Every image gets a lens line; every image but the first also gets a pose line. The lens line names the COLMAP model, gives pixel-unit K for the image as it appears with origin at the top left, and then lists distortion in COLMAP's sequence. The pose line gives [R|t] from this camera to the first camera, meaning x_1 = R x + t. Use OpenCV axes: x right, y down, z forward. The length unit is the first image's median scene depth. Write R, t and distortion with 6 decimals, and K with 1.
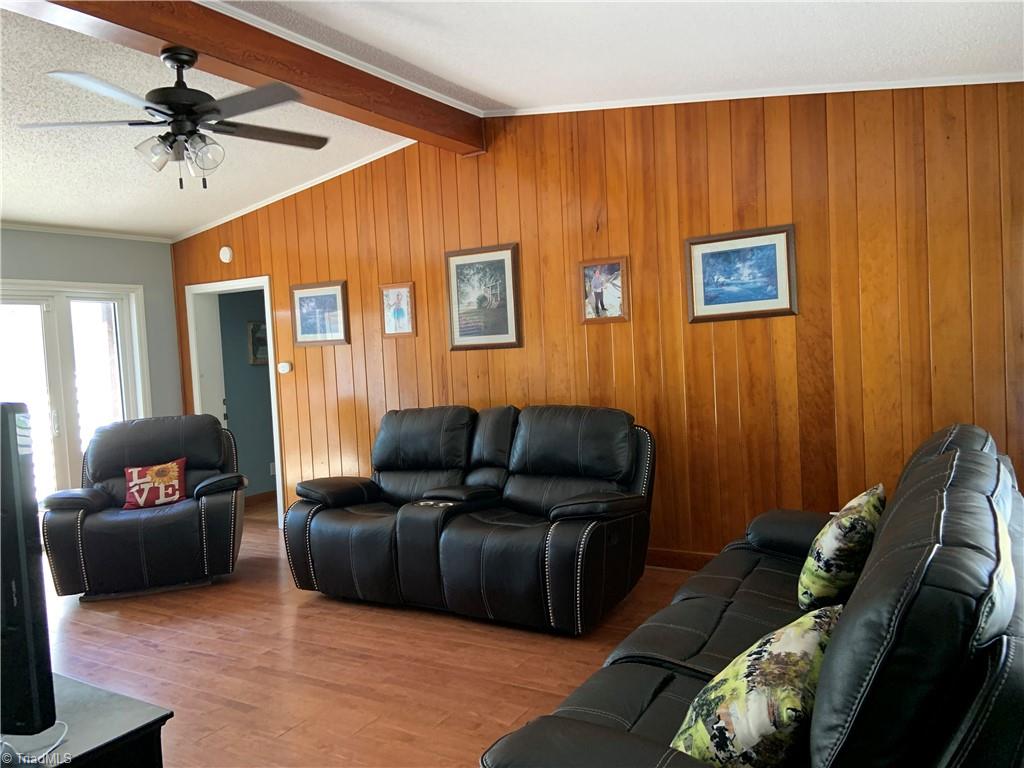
lens RADIAL K [[766.3, 0, 496.2], [0, 766.3, 387.4], [0, 0, 1]] dist [0.121189, -0.158019]
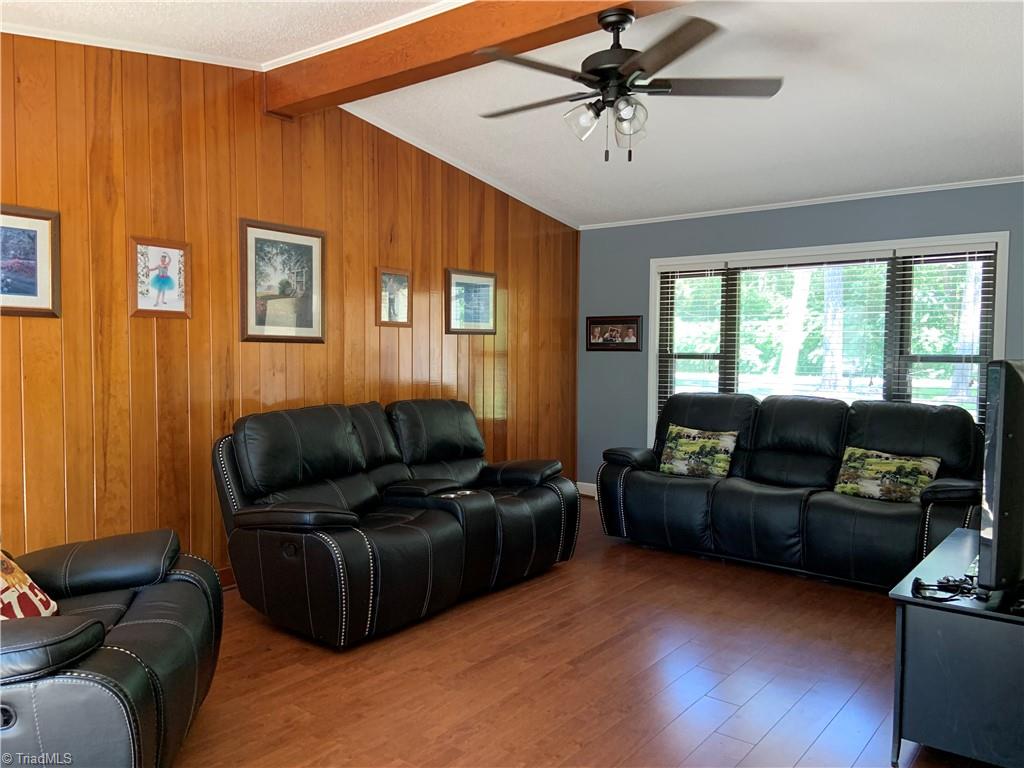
lens RADIAL K [[766.3, 0, 496.2], [0, 766.3, 387.4], [0, 0, 1]] dist [0.121189, -0.158019]
pose [[0.125356, 0.007289, 0.992085, -0.880048], [0.035643, 0.999294, -0.011846, 0.021169], [-0.991471, 0.036846, 0.125008, 0.671347]]
